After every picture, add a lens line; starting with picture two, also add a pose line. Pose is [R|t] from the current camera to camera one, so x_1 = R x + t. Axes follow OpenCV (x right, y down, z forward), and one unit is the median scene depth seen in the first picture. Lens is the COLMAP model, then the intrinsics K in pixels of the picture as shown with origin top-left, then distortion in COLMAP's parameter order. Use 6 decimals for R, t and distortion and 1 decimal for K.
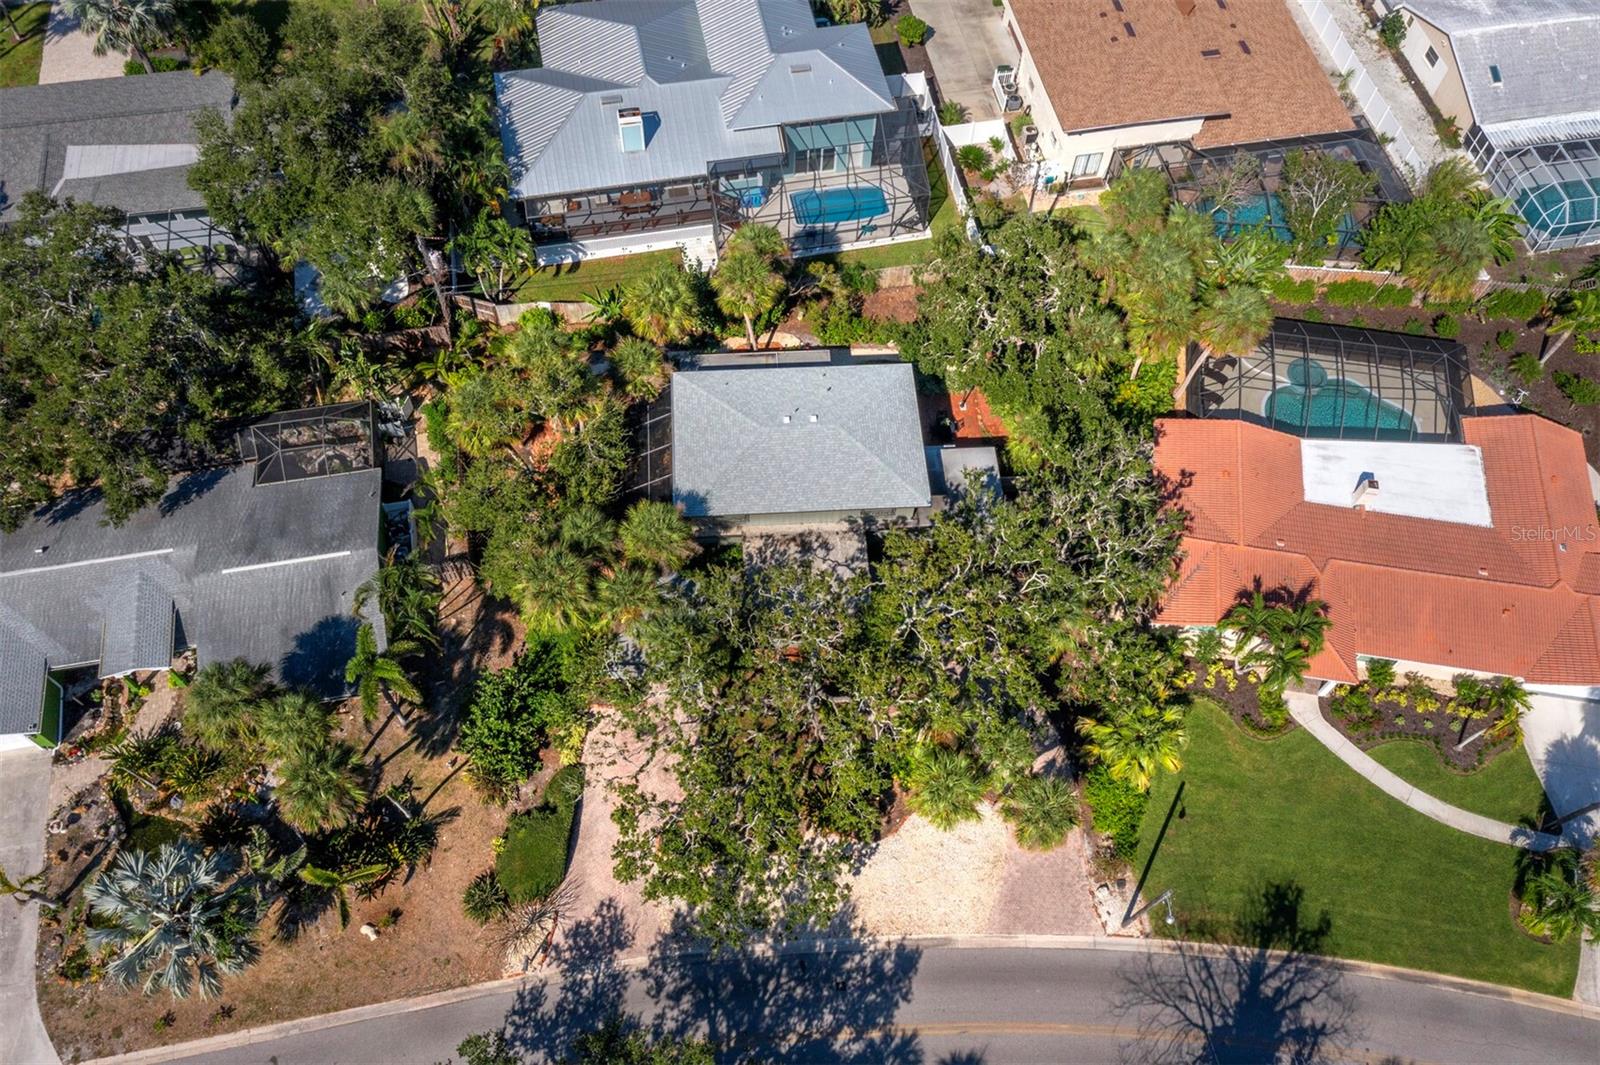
lens RADIAL K [[1301.7, 0, 800.0], [0, 1301.7, 532.5], [0, 0, 1]] dist [0.000896, 0.002259]
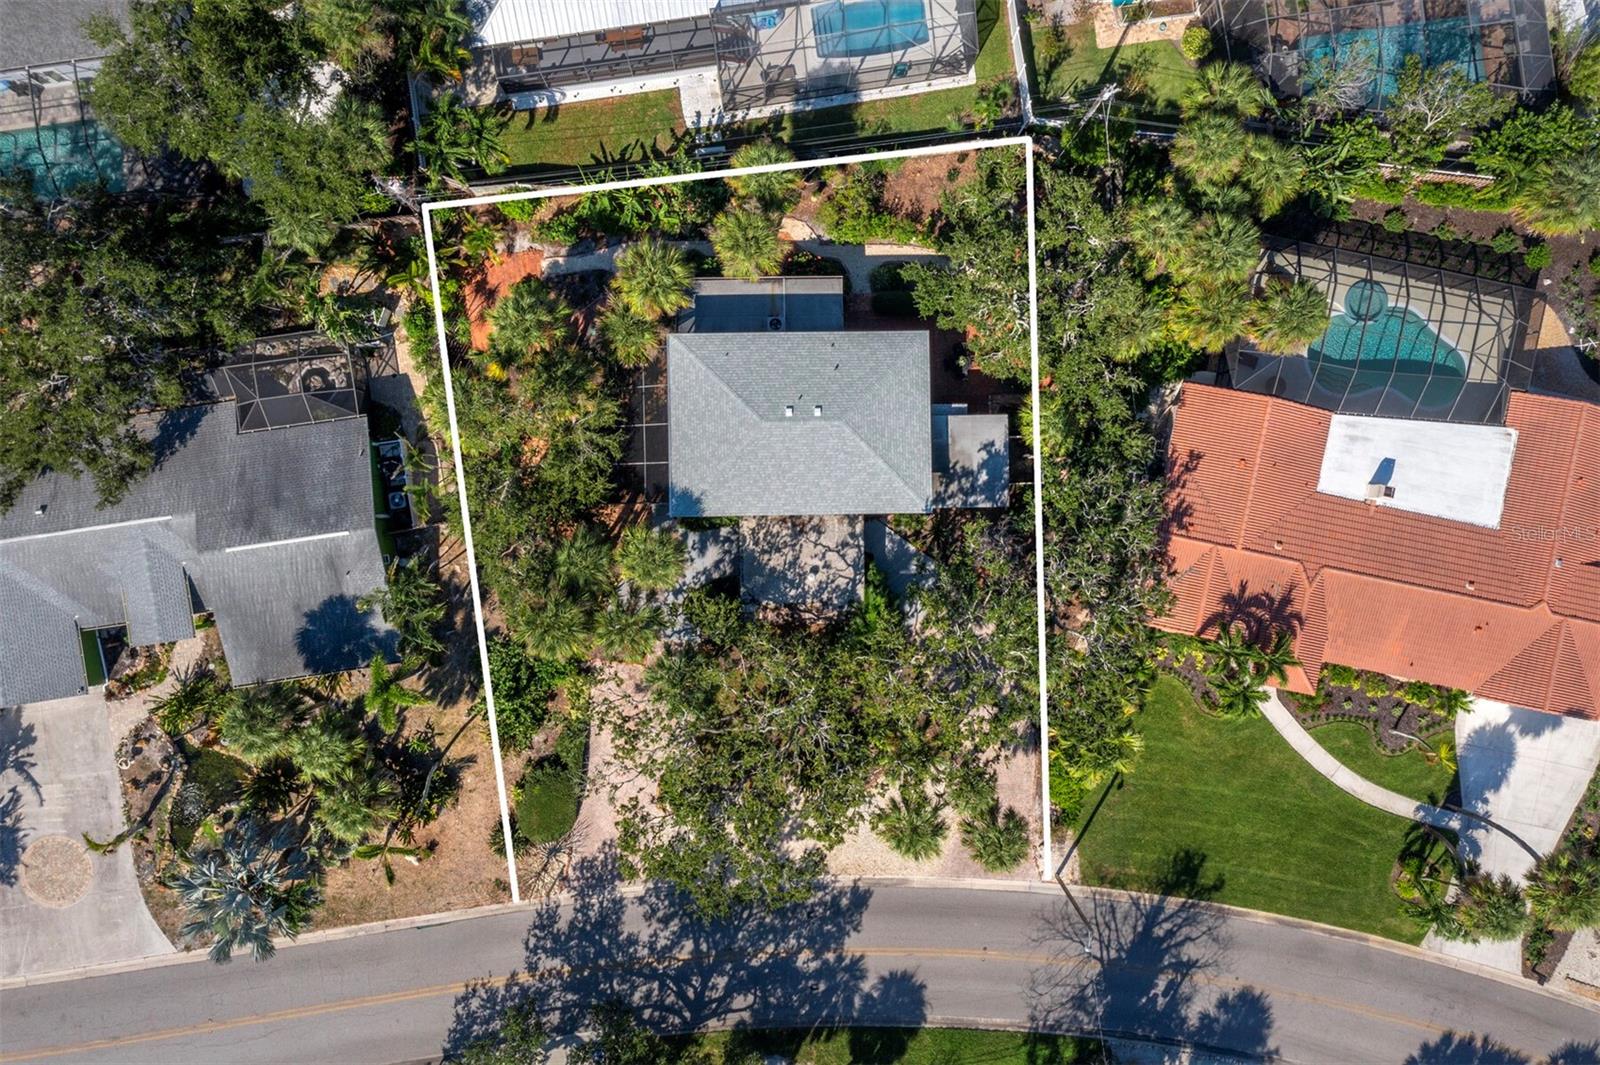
lens RADIAL K [[1284.8, 0, 767.9], [0, 1284.8, 533.2], [0, 0, 1]] dist [0.093745, -0.193220]
pose [[0.998261, 0.058151, -0.009621, -0.009934], [-0.043748, 0.840388, 0.540216, -0.557015], [0.039499, -0.538856, 0.841471, 0.167949]]
